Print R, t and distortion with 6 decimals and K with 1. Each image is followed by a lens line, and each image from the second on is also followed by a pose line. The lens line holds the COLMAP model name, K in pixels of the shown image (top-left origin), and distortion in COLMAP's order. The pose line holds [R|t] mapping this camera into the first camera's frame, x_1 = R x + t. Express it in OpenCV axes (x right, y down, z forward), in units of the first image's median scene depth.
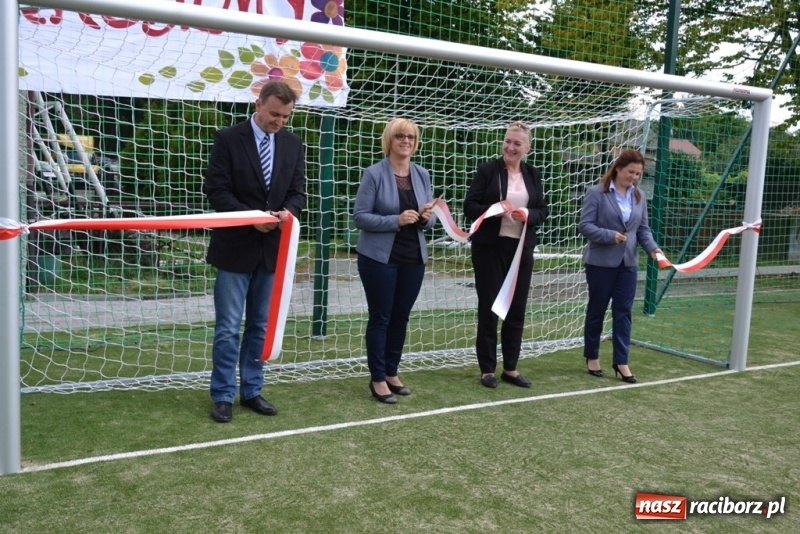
lens RADIAL K [[947.4, 0, 401.2], [0, 947.4, 267.2], [0, 0, 1]] dist [-0.023949, 0.013783]
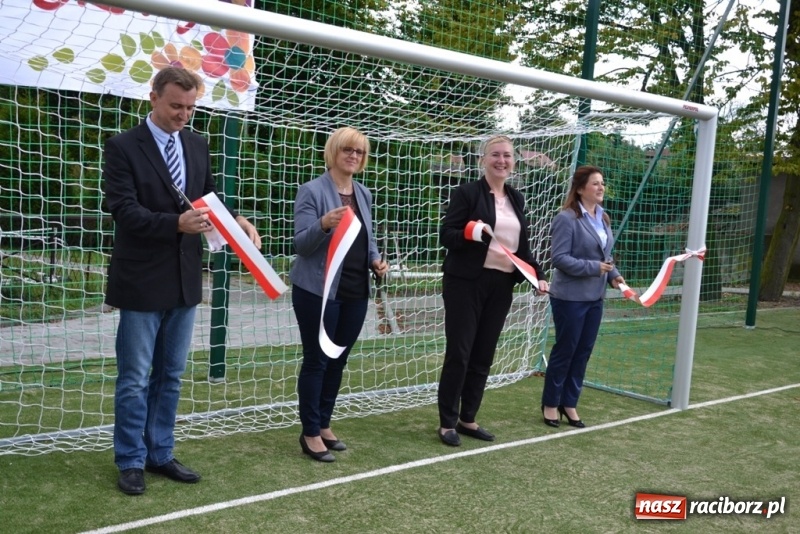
lens RADIAL K [[1003.2, 0, 400.4], [0, 1003.2, 267.5], [0, 0, 1]] dist [-0.022972, 0.029265]
pose [[0.982240, 0.005642, 0.187542, -0.115261], [-0.003602, 0.999931, -0.011217, -0.020535], [-0.187592, 0.010342, 0.982193, 0.100839]]
